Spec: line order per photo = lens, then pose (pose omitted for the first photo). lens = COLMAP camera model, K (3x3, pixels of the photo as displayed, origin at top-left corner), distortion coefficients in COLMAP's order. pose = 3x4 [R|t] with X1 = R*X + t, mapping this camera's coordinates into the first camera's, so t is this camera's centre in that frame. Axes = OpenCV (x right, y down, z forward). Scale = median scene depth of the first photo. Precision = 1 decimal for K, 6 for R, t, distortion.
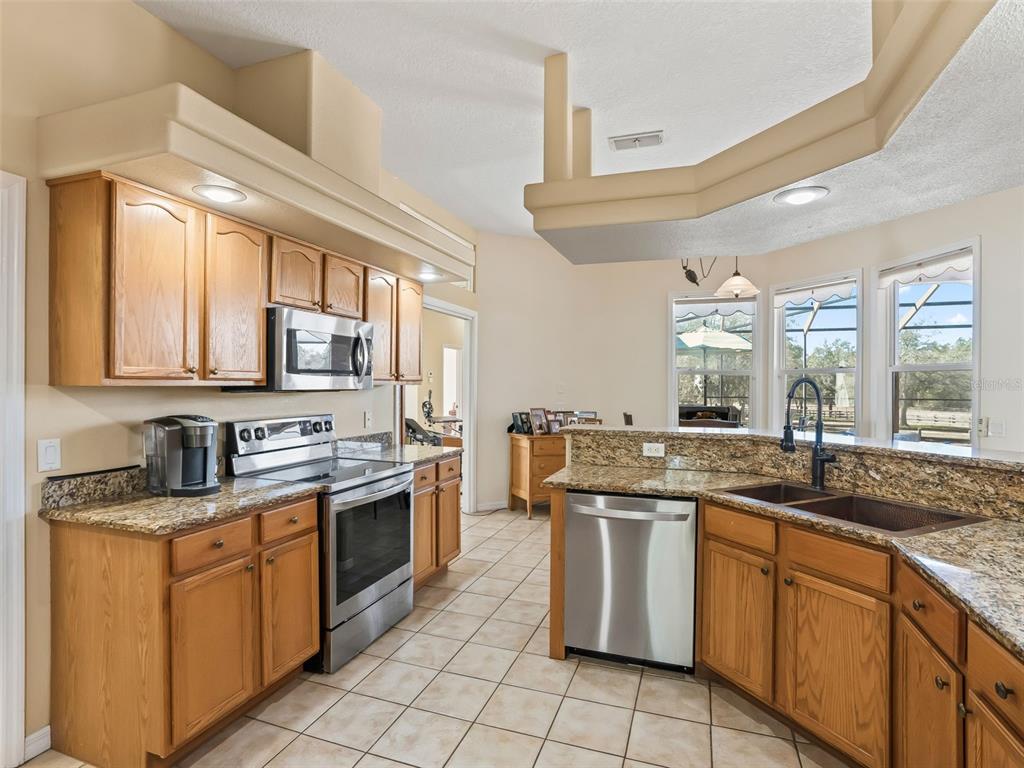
lens RADIAL K [[513.1, 0, 515.6], [0, 513.1, 378.4], [0, 0, 1]] dist [-0.026557, 0.000847]
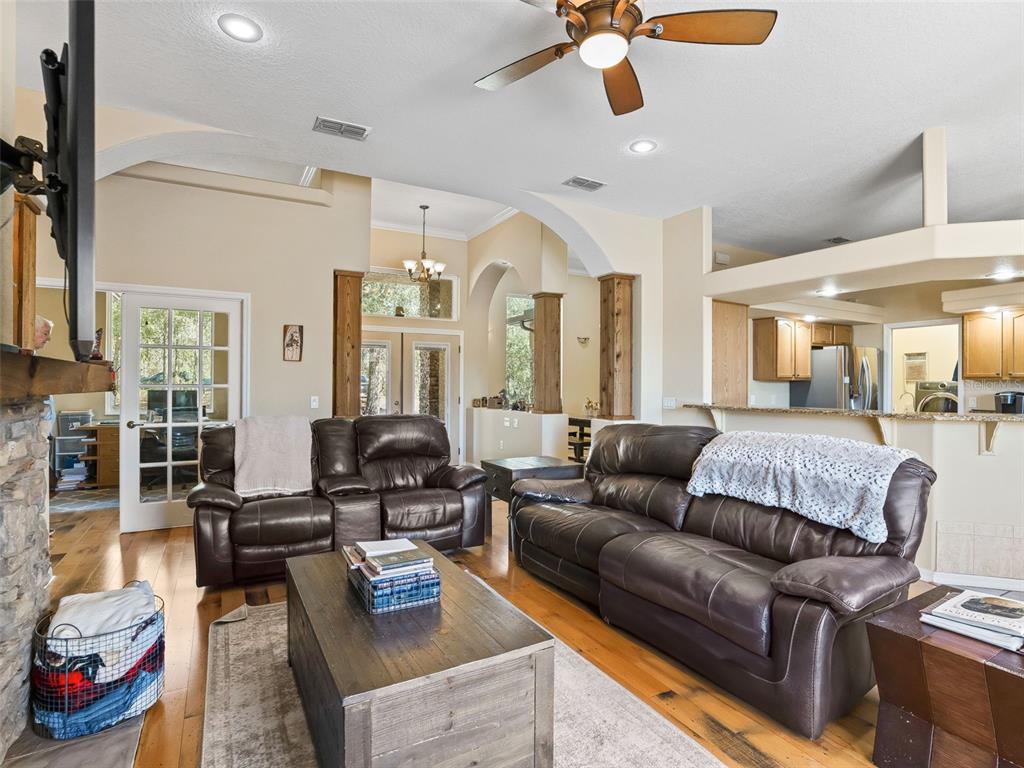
lens RADIAL K [[517.1, 0, 498.5], [0, 517.1, 390.7], [0, 0, 1]] dist [-0.054843, 0.019044]
pose [[-0.675383, -0.001817, -0.737465, 2.153858], [-0.001904, 0.999998, -0.000720, 0.054561], [0.737464, 0.000917, -0.675385, 0.577174]]
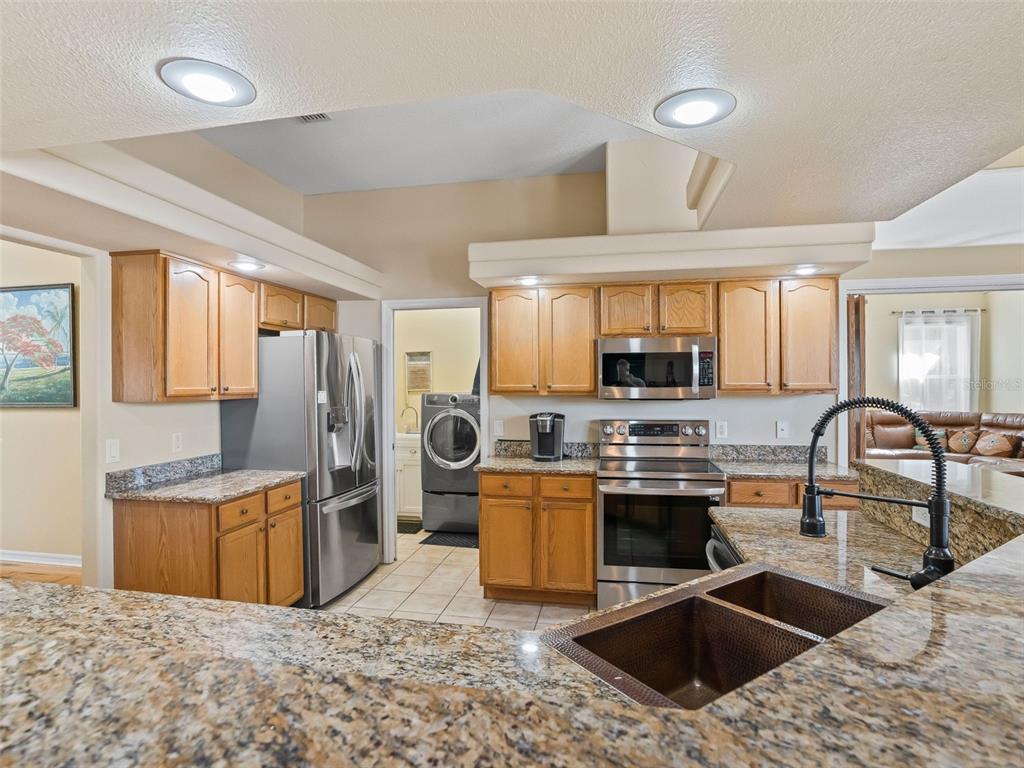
lens RADIAL K [[537.2, 0, 512.0], [0, 537.2, 384.0], [0, 0, 1]] dist [-0.019396, 0.001491]
pose [[0.155448, -0.007993, -0.987812, 0.770383], [0.015998, 0.999856, -0.005573, -0.012279], [0.987715, -0.014937, 0.155553, 0.441703]]
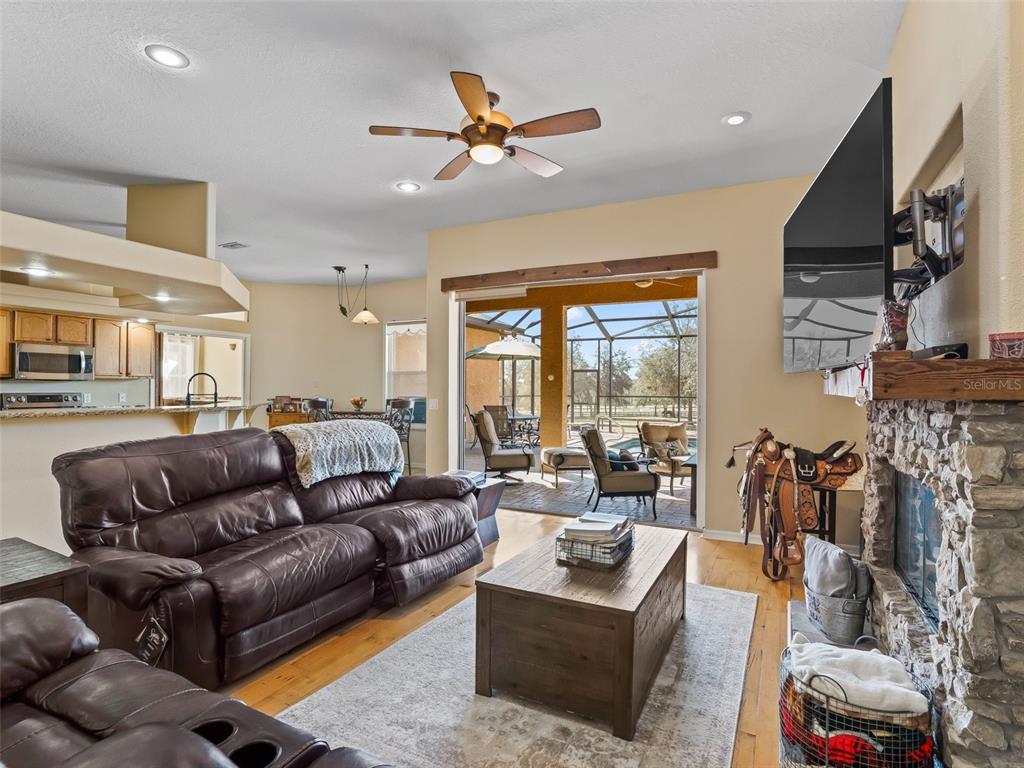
lens RADIAL K [[537.2, 0, 512.0], [0, 537.2, 384.0], [0, 0, 1]] dist [-0.019396, 0.001491]
pose [[0.990287, -0.001110, -0.139035, 1.730967], [0.001254, 0.999999, 0.000947, 0.037831], [0.139034, -0.001112, 0.990287, -0.892048]]
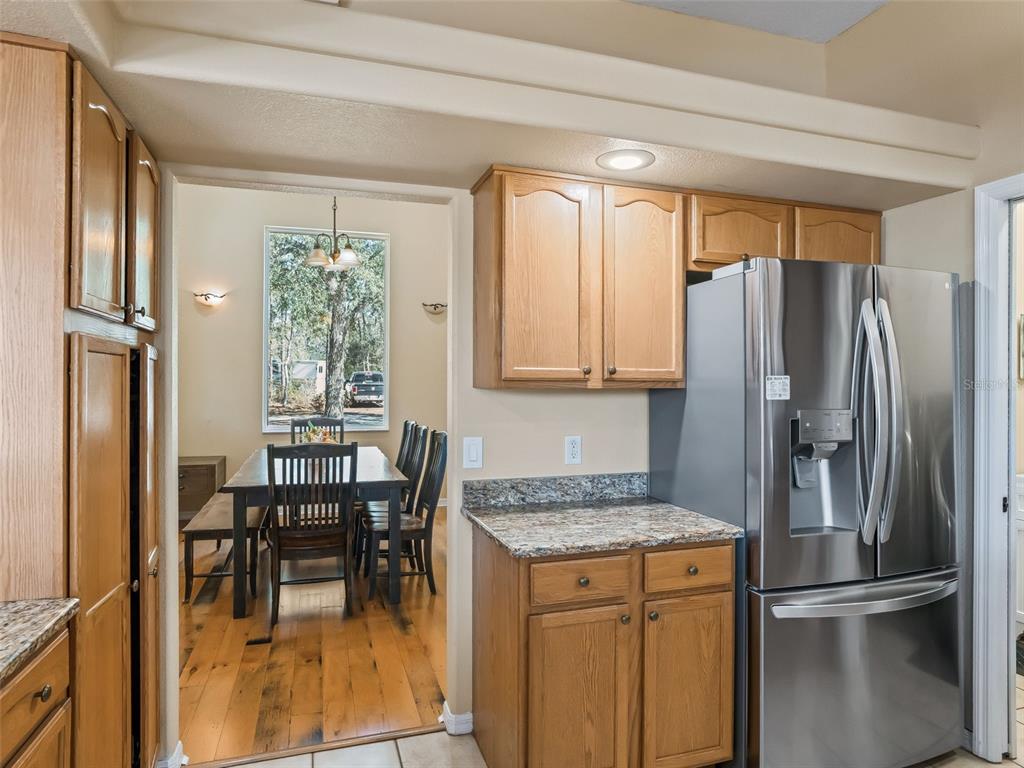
lens RADIAL K [[622.0, 0, 512.0], [0, 622.0, 384.0], [0, 0, 1]] dist [-0.008223, 0.000168]
pose [[-0.779371, -0.010349, -0.626477, 0.198543], [-0.001656, 0.999894, -0.014458, 0.010179], [0.626561, -0.010230, -0.779306, 0.569407]]
